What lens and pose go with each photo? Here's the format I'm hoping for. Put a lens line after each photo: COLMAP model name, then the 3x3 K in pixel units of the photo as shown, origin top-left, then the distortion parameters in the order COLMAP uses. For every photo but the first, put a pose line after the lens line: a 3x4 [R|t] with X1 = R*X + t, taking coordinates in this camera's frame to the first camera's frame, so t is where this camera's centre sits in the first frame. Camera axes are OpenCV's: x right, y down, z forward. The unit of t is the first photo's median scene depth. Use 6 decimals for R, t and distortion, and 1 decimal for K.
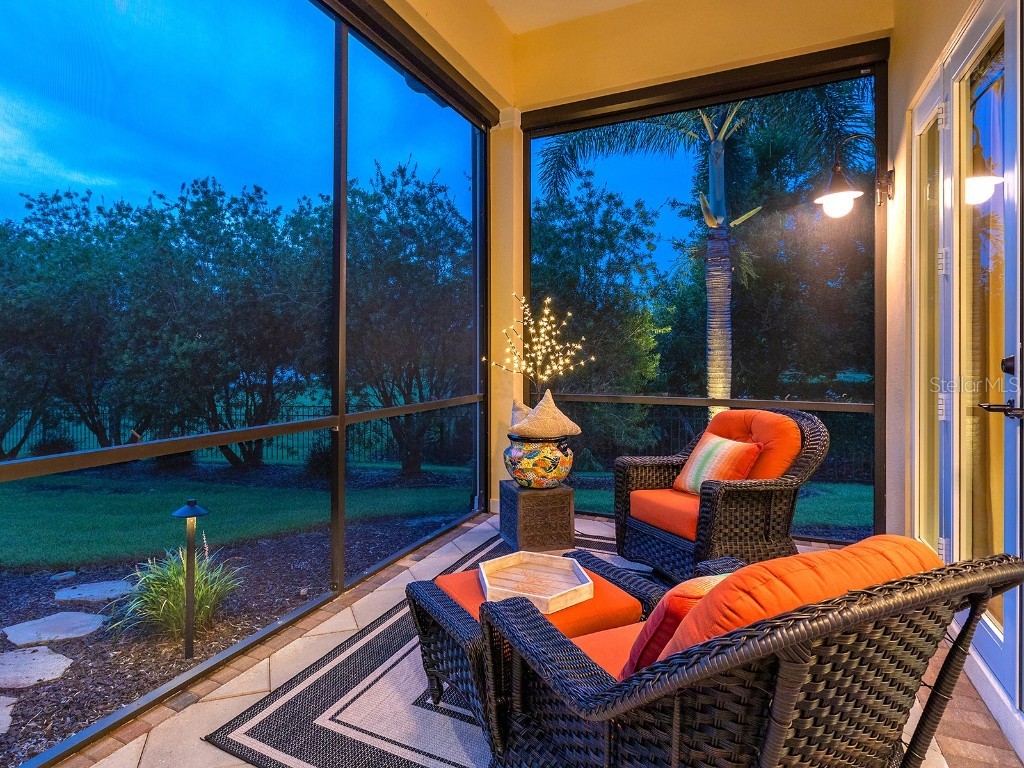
lens RADIAL K [[527.0, 0, 512.3], [0, 527.0, 374.8], [0, 0, 1]] dist [0.002986, -0.004793]
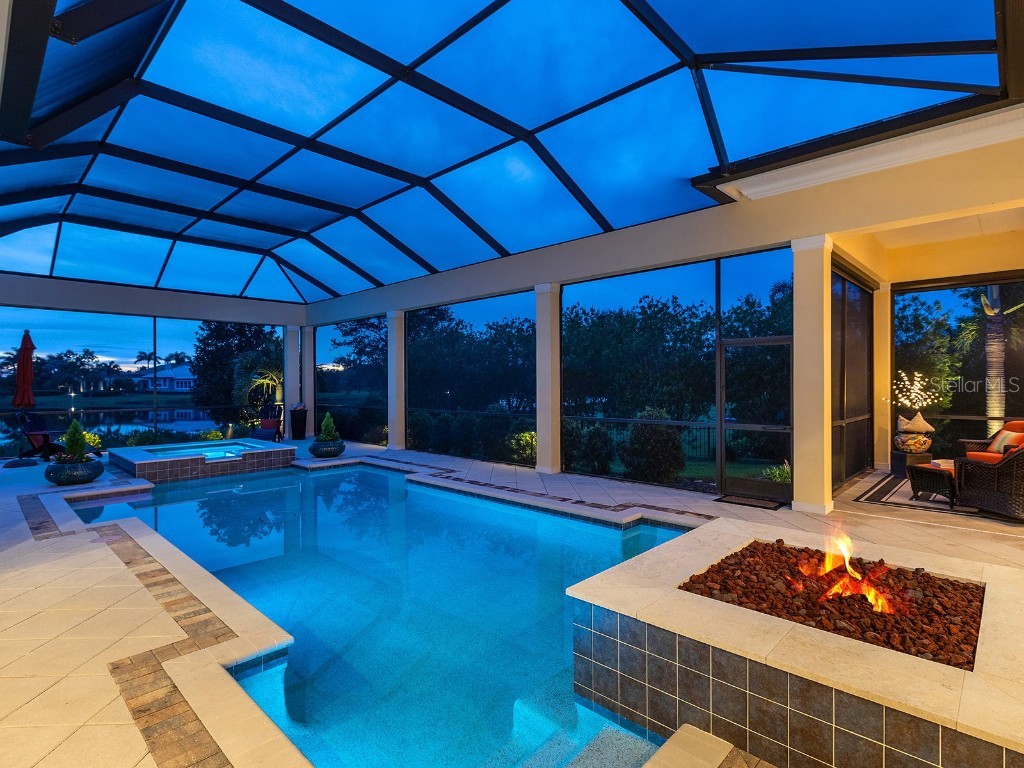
lens RADIAL K [[527.0, 0, 521.3], [0, 527.0, 397.8], [0, 0, 1]] dist [0.002986, -0.004793]
pose [[0.950706, 0.002565, -0.310083, -0.905218], [-0.002453, 0.999997, 0.000751, -0.034712], [0.310084, 0.000047, 0.950709, -1.833468]]
